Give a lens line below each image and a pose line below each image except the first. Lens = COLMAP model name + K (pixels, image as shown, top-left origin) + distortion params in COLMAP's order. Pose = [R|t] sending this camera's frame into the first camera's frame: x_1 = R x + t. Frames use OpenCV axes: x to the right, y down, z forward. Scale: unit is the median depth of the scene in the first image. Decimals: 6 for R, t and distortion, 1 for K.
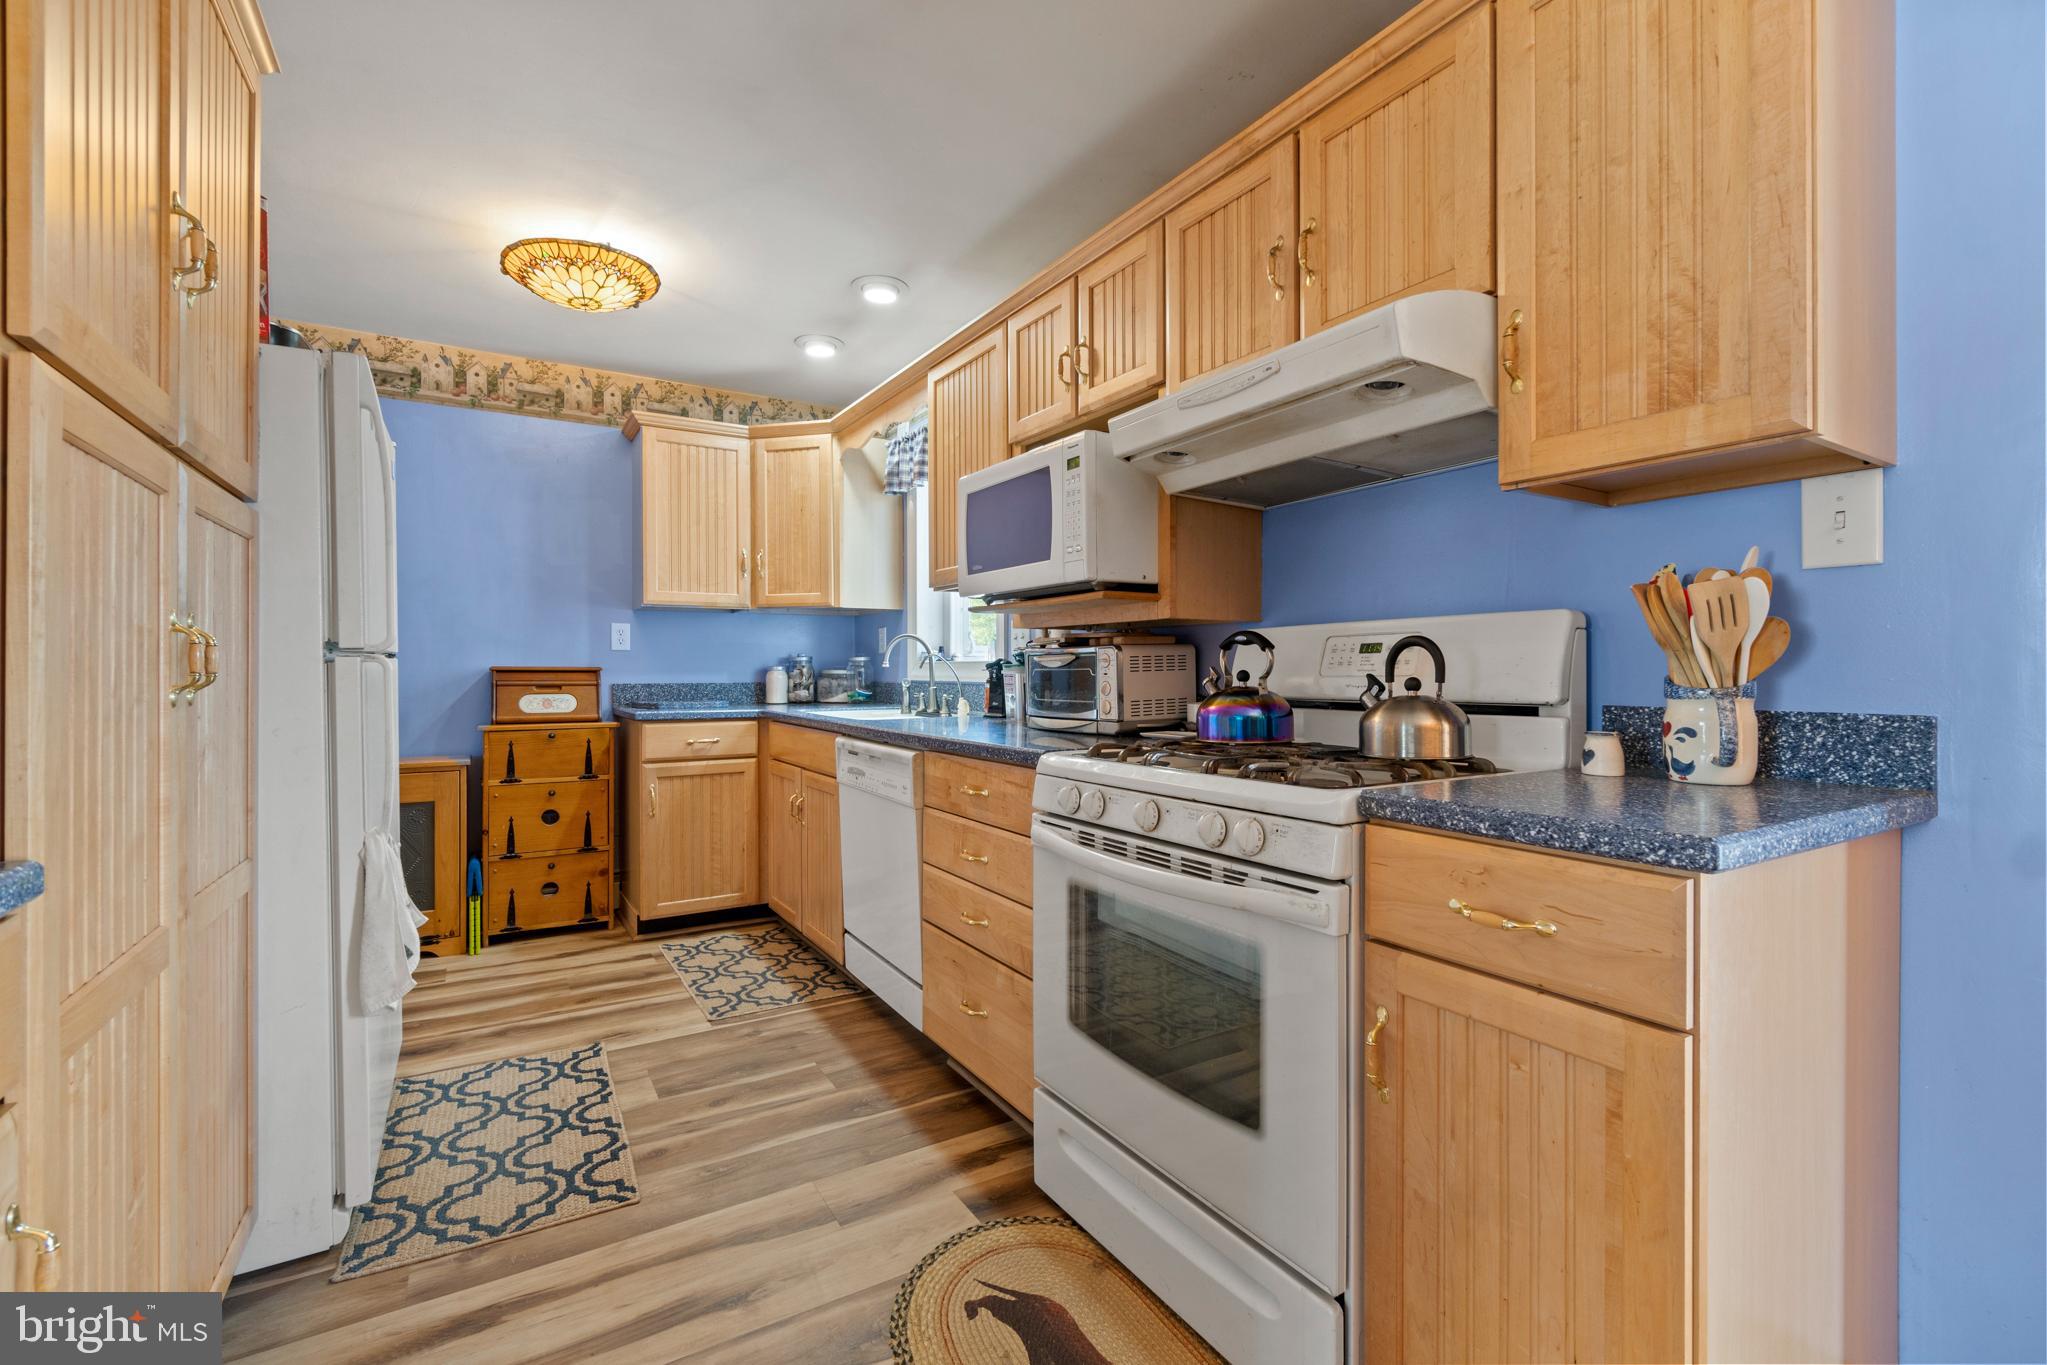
lens RADIAL K [[880.6, 0, 1017.4], [0, 880.6, 669.2], [0, 0, 1]] dist [-0.008540, 0.000286]
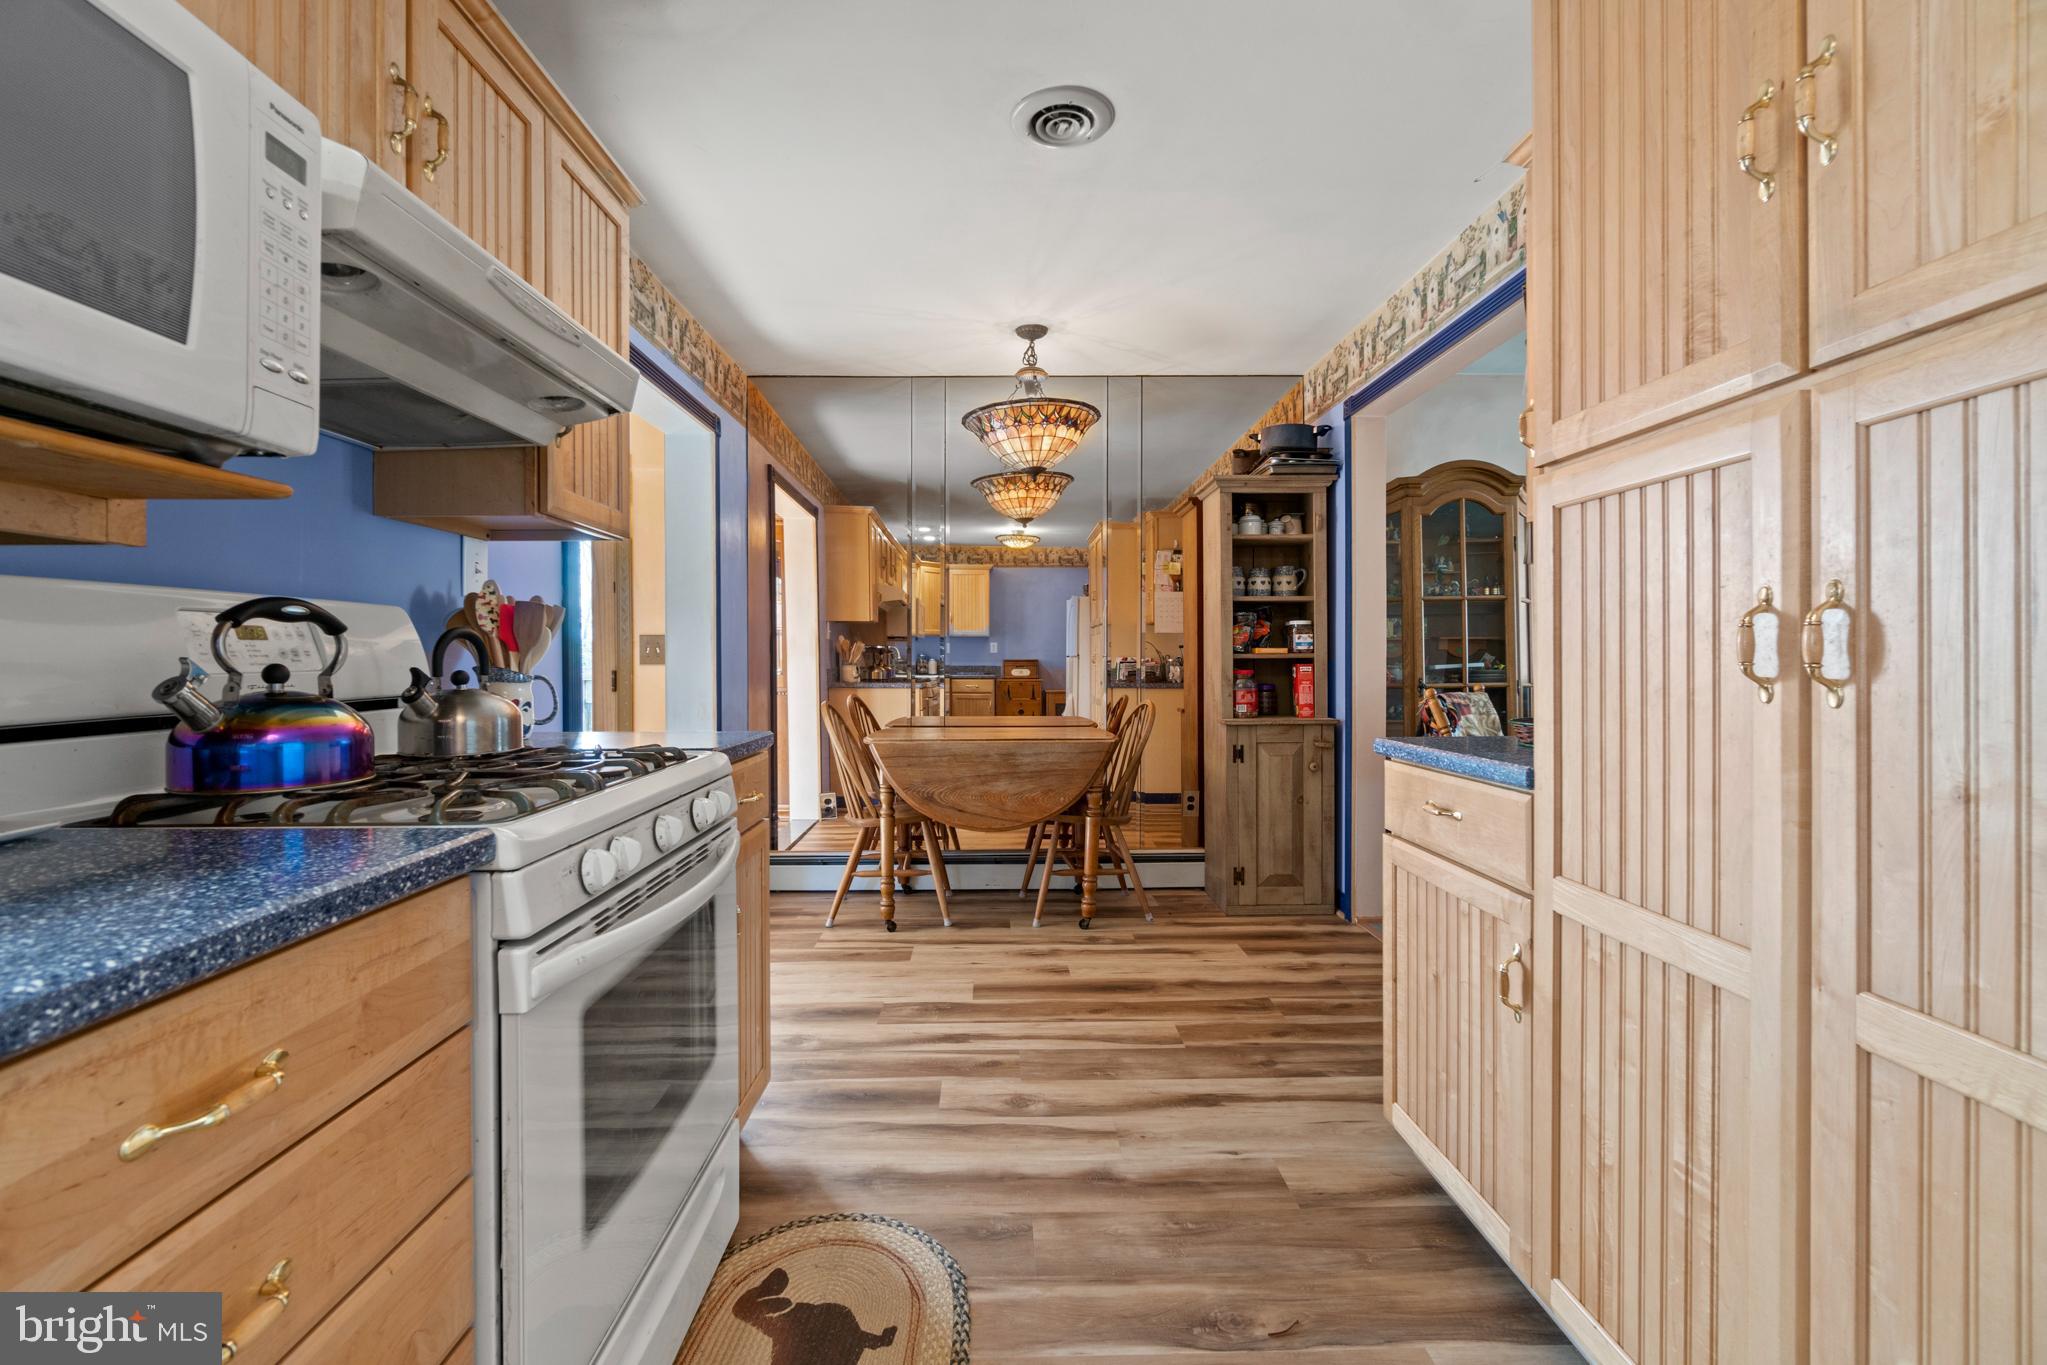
lens RADIAL K [[880.6, 0, 1019.5], [0, 880.6, 664.9], [0, 0, 1]] dist [-0.008540, 0.000286]
pose [[-0.870661, -0.000706, 0.491883, -0.528213], [0.000770, 0.999996, 0.002799, 0.000431], [-0.491883, 0.002815, -0.870657, 1.460642]]
